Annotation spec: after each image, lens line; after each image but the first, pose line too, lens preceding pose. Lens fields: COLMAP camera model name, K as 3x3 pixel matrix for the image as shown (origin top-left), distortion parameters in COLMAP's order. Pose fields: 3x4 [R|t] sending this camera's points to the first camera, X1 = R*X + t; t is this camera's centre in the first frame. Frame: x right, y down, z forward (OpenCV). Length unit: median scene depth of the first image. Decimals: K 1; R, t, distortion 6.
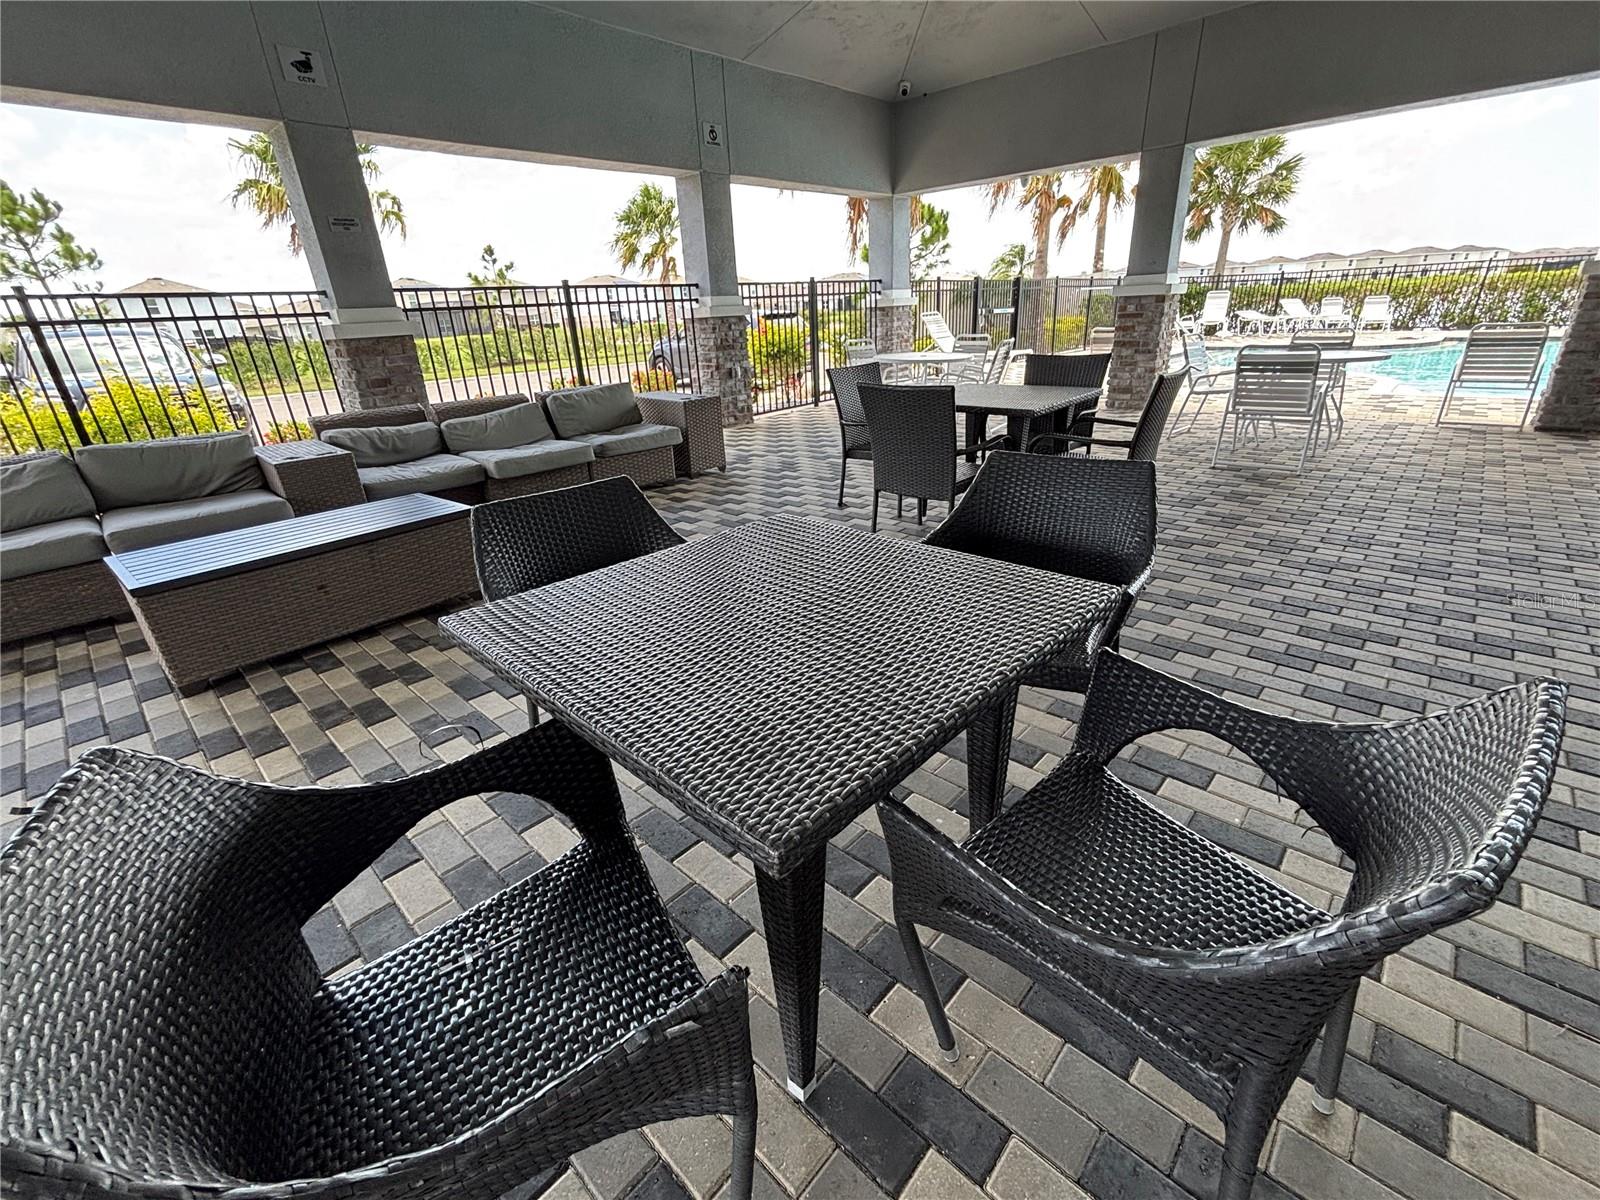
lens RADIAL K [[711.4, 0, 800.0], [0, 711.4, 600.0], [0, 0, 1]] dist [-0.002244, -0.000256]
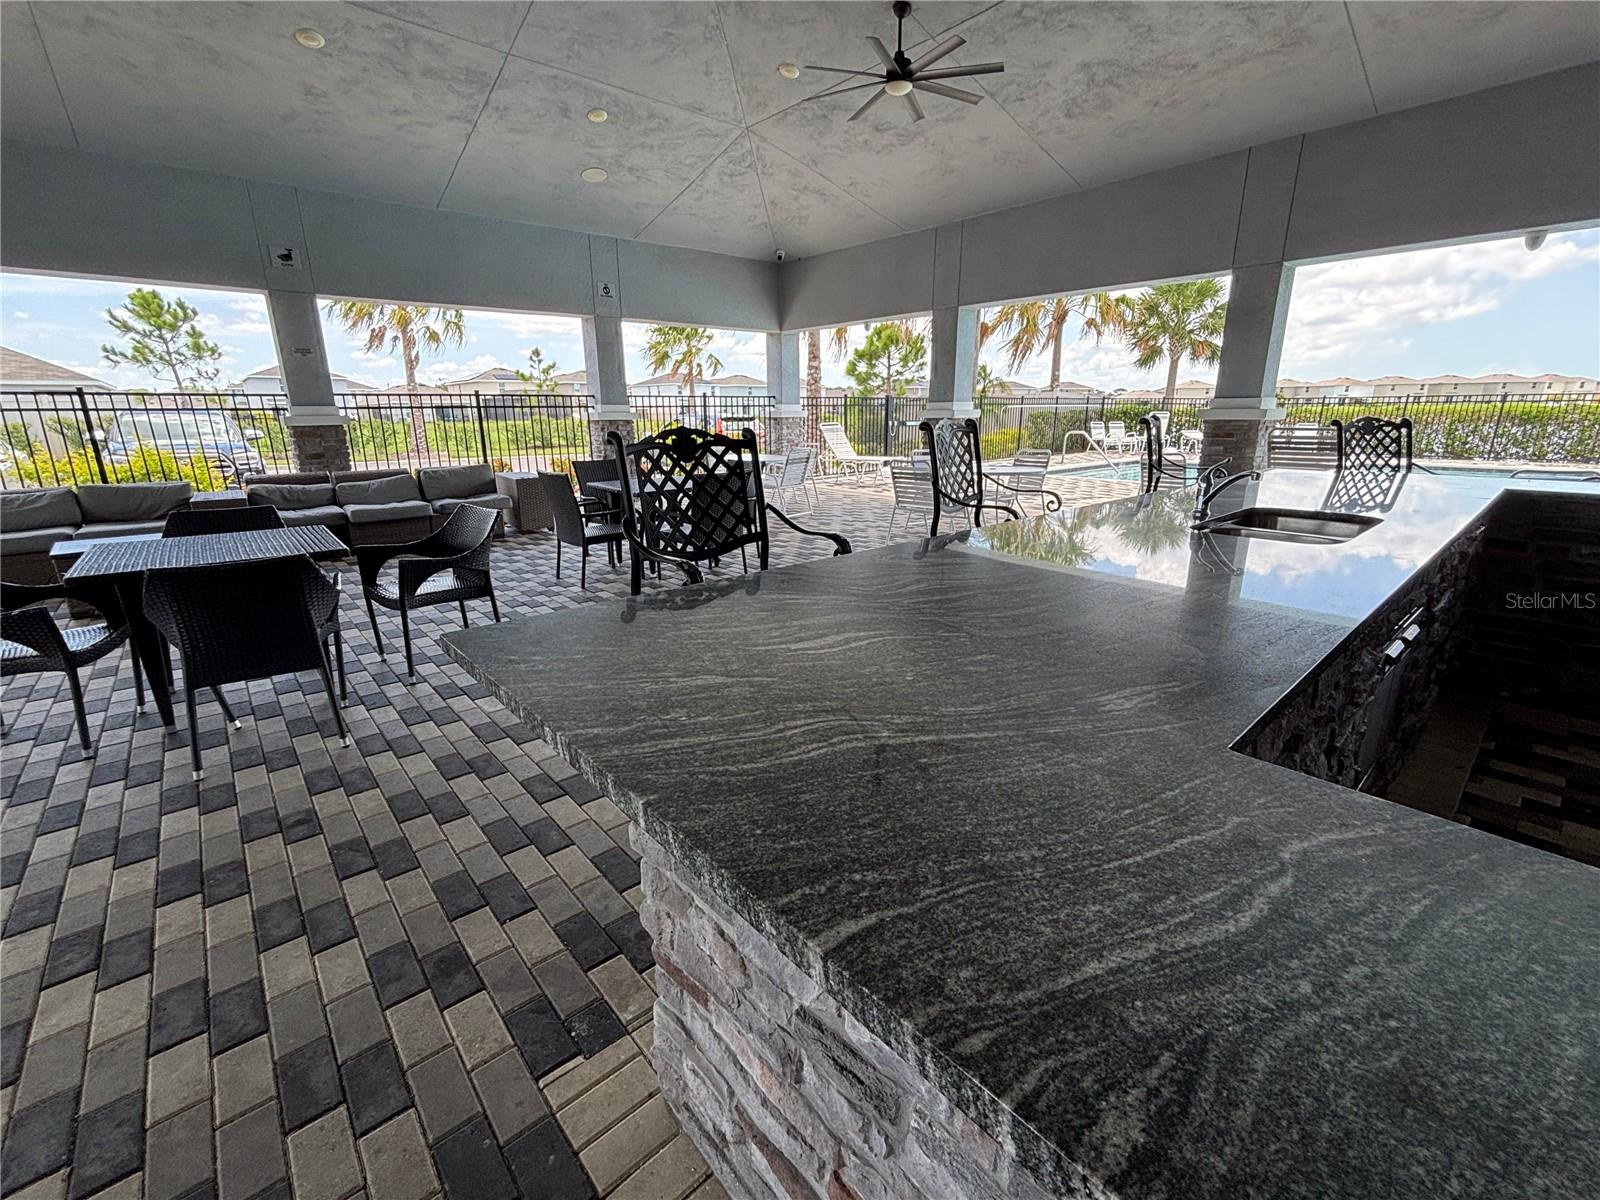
lens RADIAL K [[711.4, 0, 800.0], [0, 711.4, 600.0], [0, 0, 1]] dist [-0.002244, -0.000256]
pose [[0.993603, 0.065568, -0.091944, 0.190452], [-0.076460, 0.989771, -0.120442, 0.028349], [0.083106, 0.126702, 0.988453, -0.106796]]
